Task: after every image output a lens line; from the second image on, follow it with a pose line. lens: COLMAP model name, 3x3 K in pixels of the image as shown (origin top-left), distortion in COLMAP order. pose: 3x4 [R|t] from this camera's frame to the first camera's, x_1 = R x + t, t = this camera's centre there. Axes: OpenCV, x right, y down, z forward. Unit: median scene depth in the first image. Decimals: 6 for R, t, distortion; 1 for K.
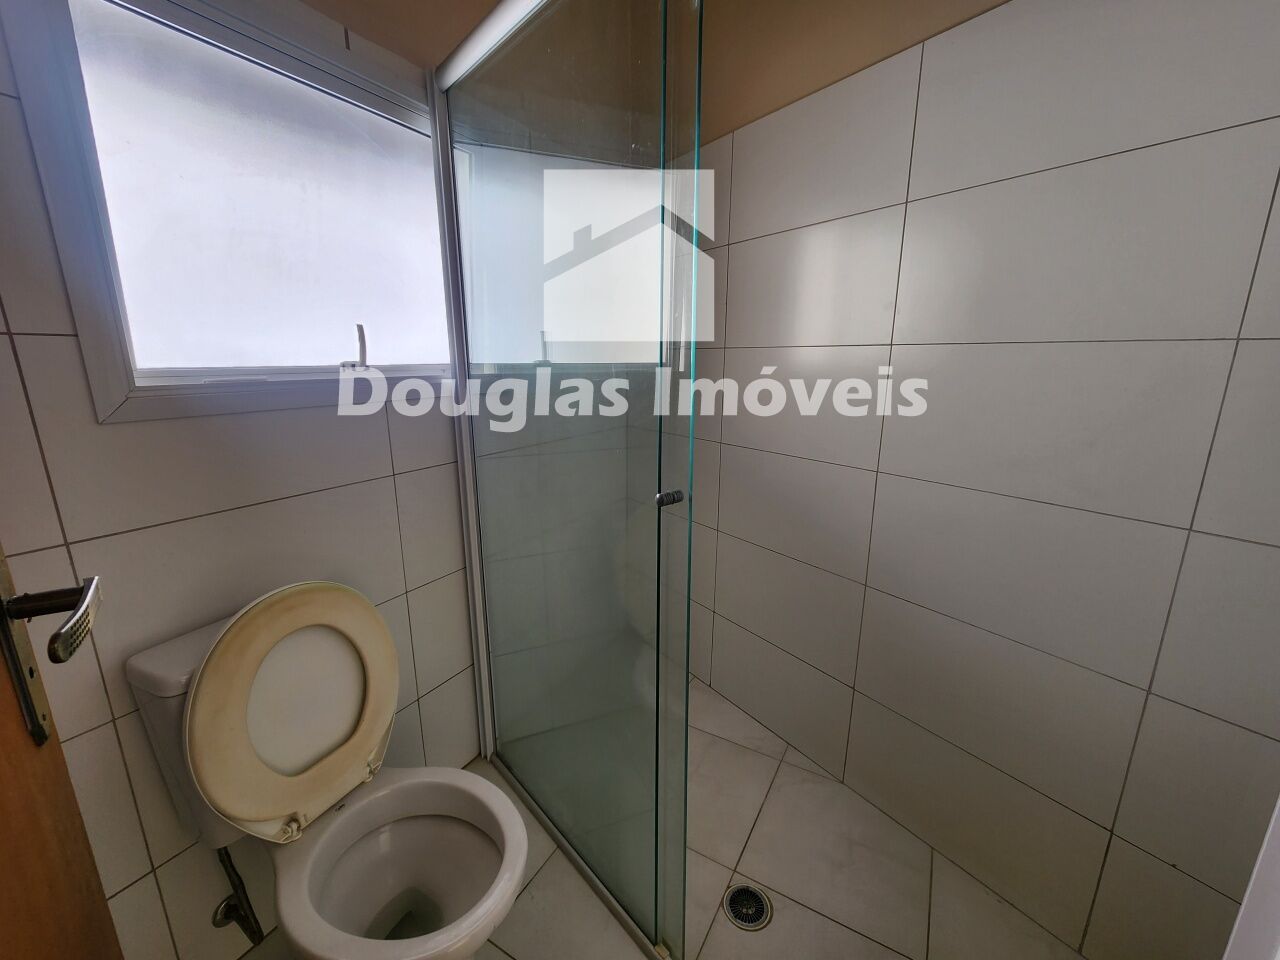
lens RADIAL K [[515.2, 0, 640.0], [0, 515.2, 480.0], [0, 0, 1]] dist [-0.000510, -0.000108]
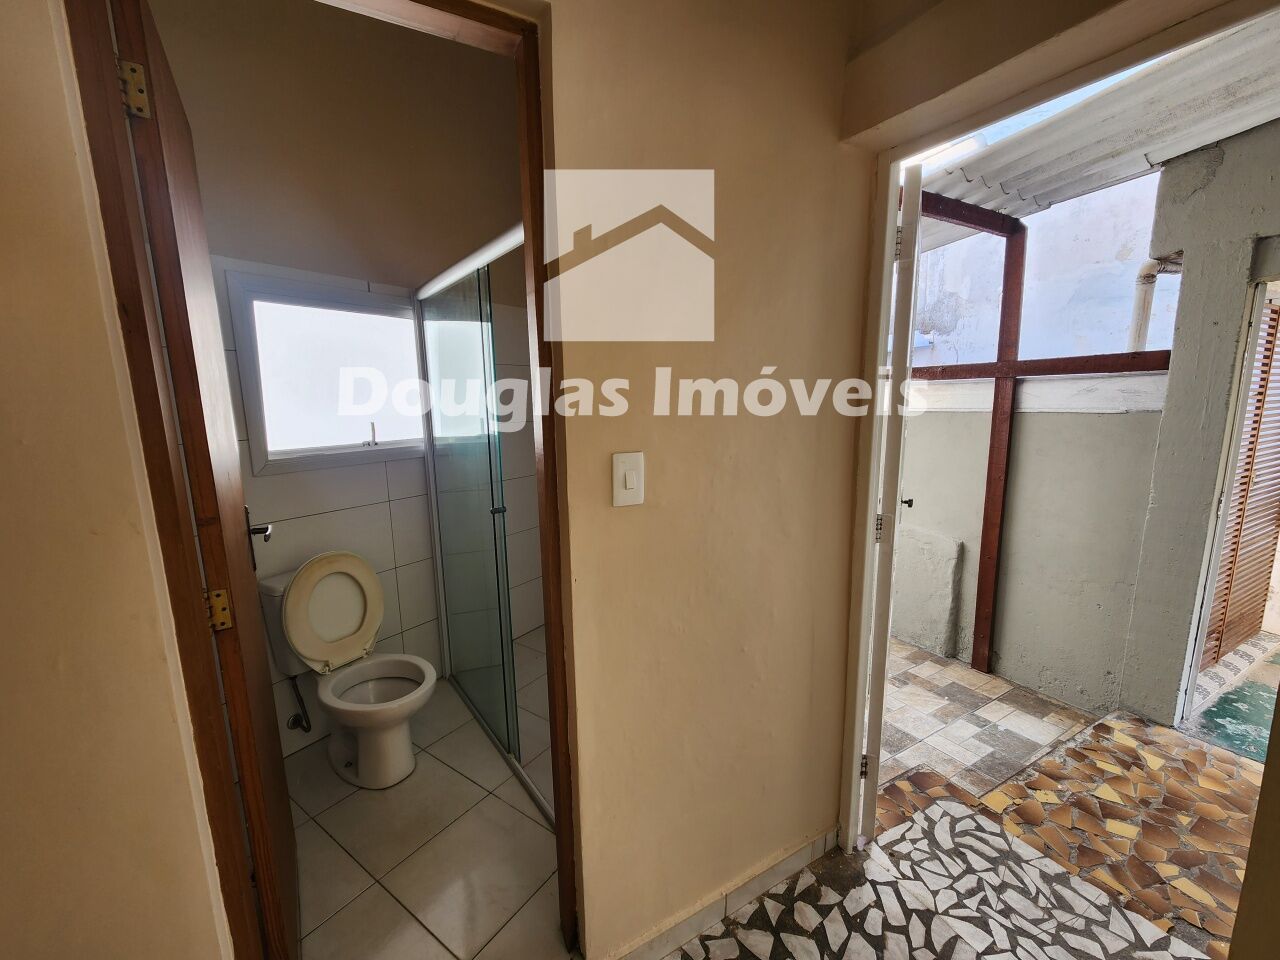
lens RADIAL K [[504.4, 0, 636.8], [0, 504.4, 483.3], [0, 0, 1]] dist [-0.002002, -0.004980]
pose [[0.996584, -0.002244, -0.082557, 0.692319], [-0.003127, 0.997889, -0.064869, 0.050734], [0.082528, 0.064906, 0.994473, -0.898485]]
